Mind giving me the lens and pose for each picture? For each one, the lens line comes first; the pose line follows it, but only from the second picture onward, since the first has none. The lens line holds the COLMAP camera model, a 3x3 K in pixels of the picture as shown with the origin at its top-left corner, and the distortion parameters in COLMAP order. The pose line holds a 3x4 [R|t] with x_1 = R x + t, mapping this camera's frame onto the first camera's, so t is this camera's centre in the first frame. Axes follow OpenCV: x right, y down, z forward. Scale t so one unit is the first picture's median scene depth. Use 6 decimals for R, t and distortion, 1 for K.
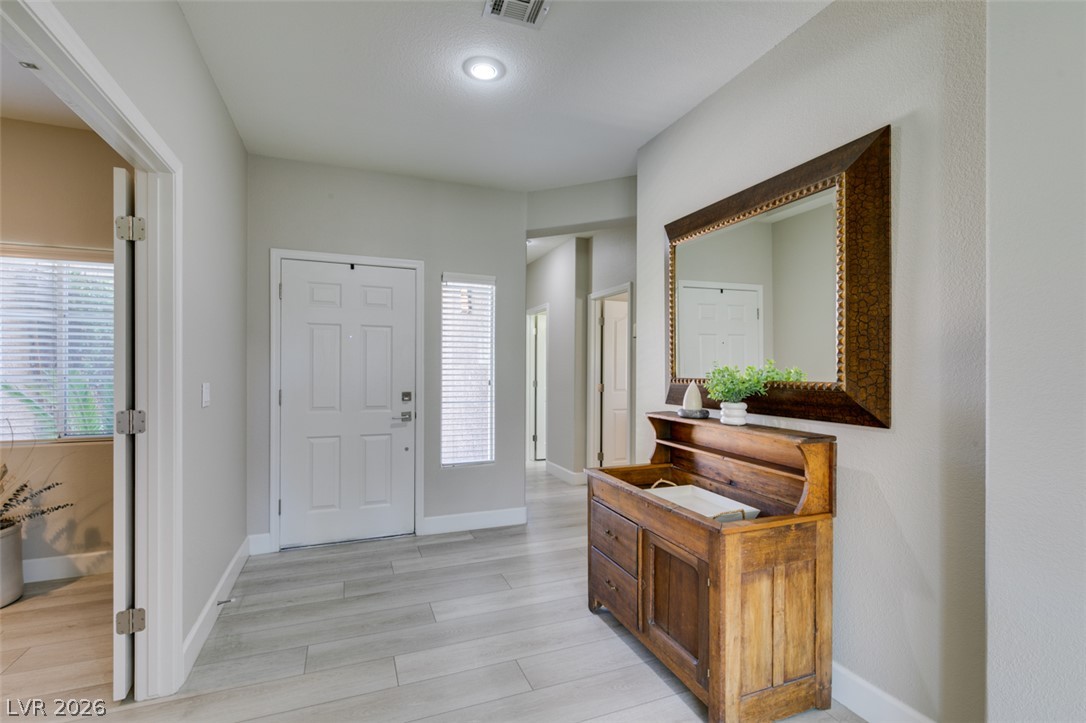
lens RADIAL K [[485.2, 0, 540.0], [0, 485.2, 369.0], [0, 0, 1]] dist [-0.002642, 0.000133]
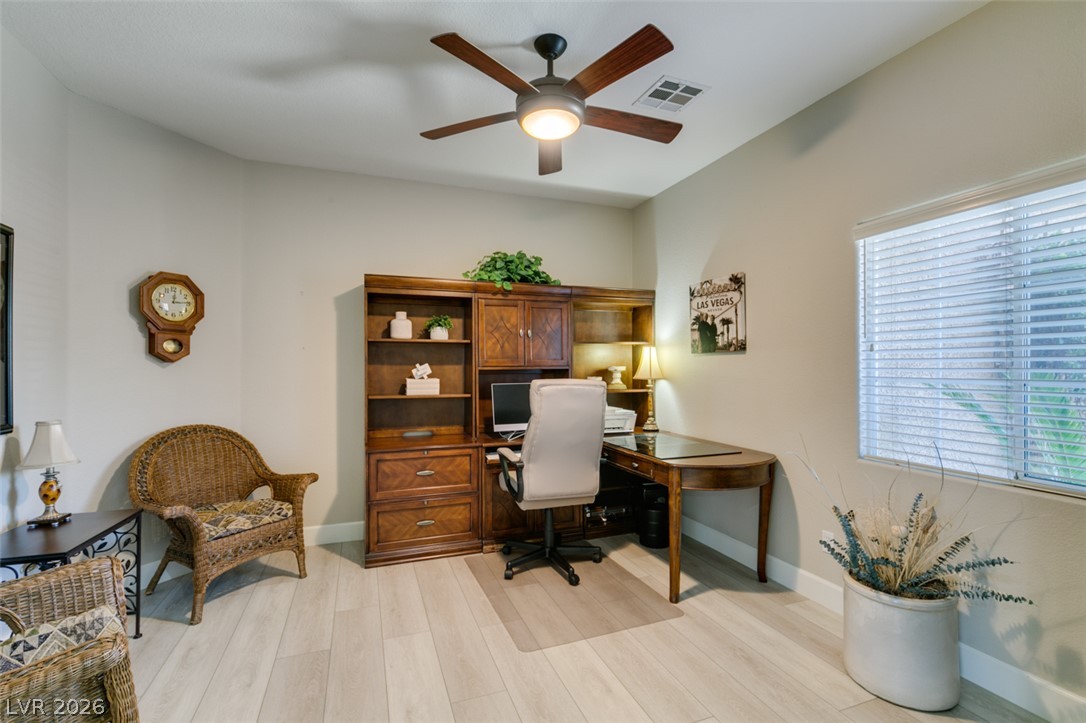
lens RADIAL K [[485.2, 0, 542.2], [0, 485.2, 370.9], [0, 0, 1]] dist [-0.002642, 0.000133]
pose [[-0.024315, -0.002309, -0.999702, -0.346126], [-0.005059, 0.999985, -0.002187, 0.004655], [0.999692, 0.005004, -0.024327, 0.397177]]
